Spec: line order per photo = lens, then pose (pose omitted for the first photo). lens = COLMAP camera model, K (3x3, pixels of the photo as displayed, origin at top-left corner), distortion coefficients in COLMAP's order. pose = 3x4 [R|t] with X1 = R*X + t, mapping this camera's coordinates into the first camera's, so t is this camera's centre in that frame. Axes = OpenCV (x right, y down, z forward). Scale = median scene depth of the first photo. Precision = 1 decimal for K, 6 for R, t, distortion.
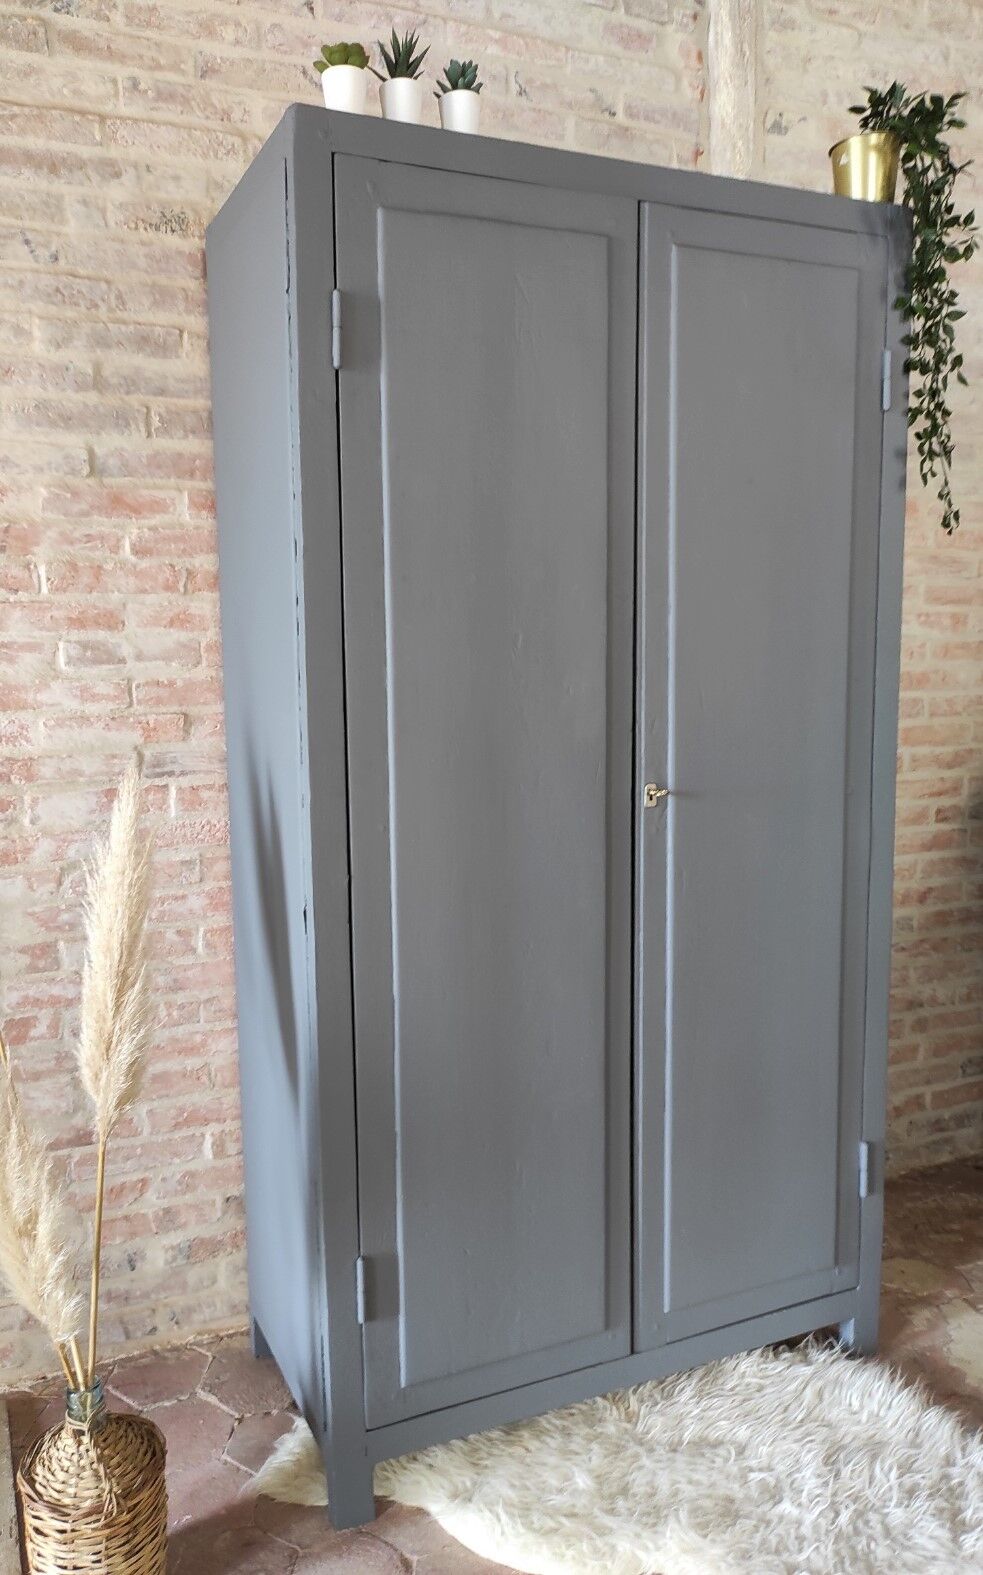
lens RADIAL K [[1177.0, 0, 420.3], [0, 1177.0, 785.6], [0, 0, 1]] dist [0.052607, -0.053772]
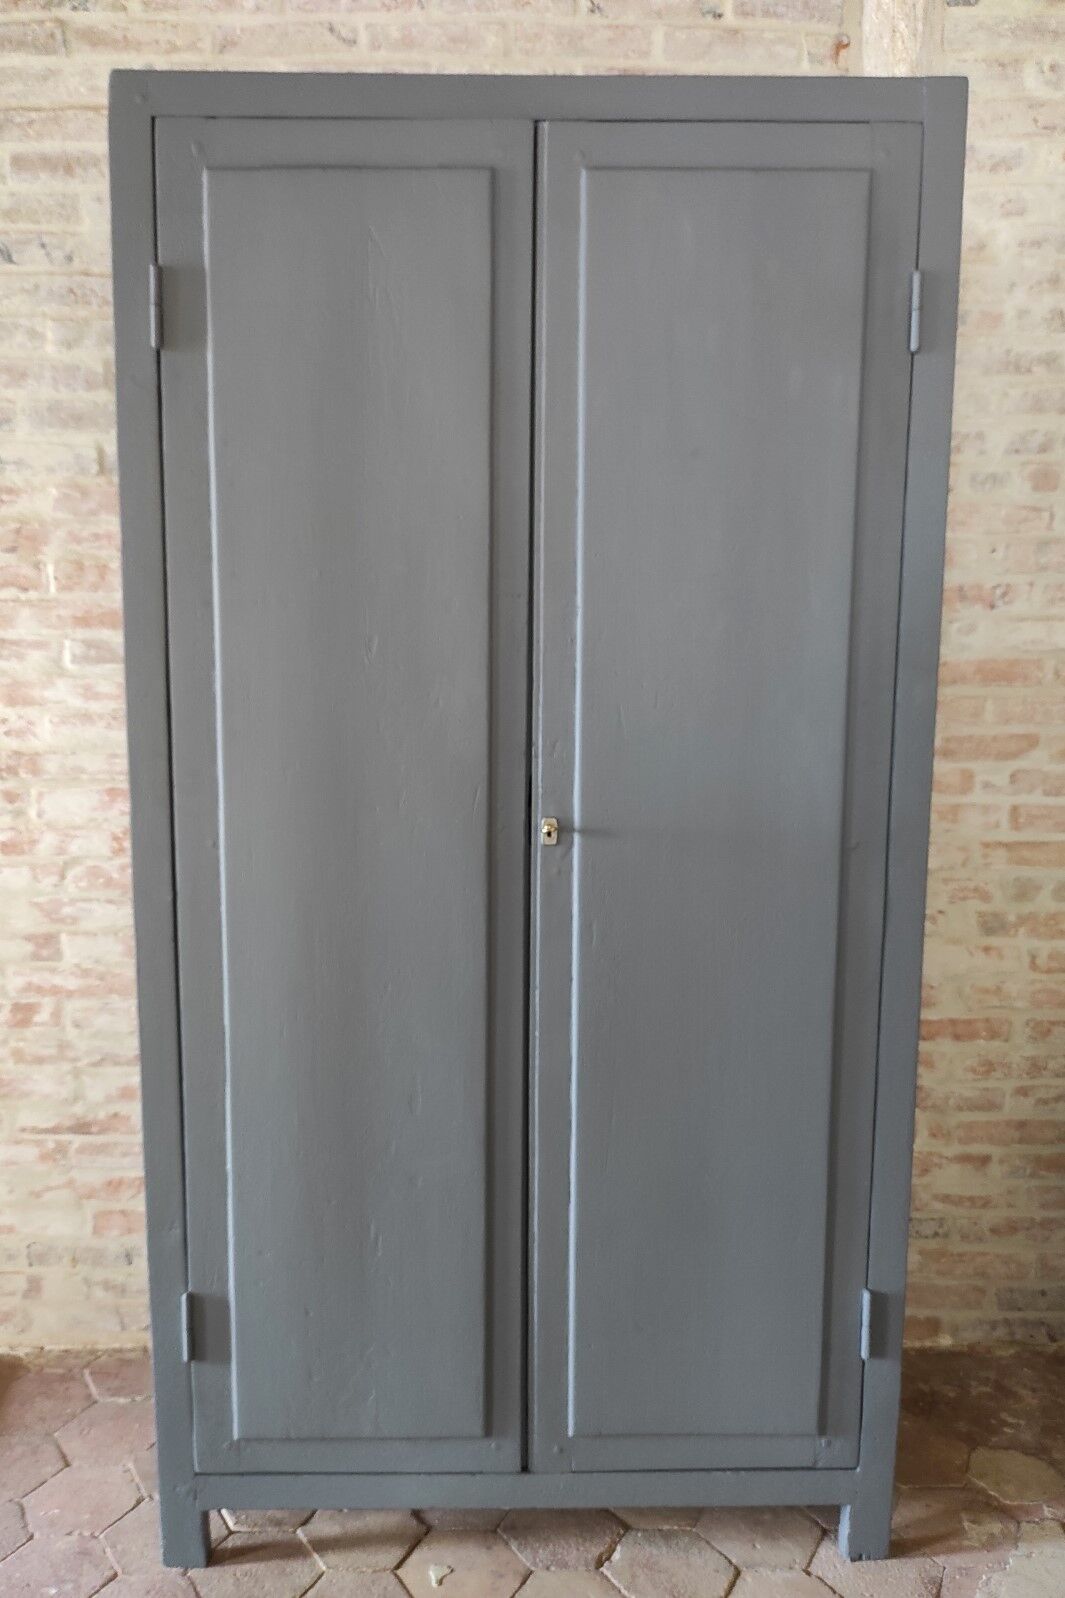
lens RADIAL K [[1243.4, 0, 478.1], [0, 1243.4, 827.9], [0, 0, 1]] dist [0.043014, -0.042989]
pose [[0.924390, 0.070981, -0.374787, 0.429876], [-0.062855, 0.997447, 0.033878, -0.018685], [0.376235, -0.007759, 0.926492, 0.134541]]
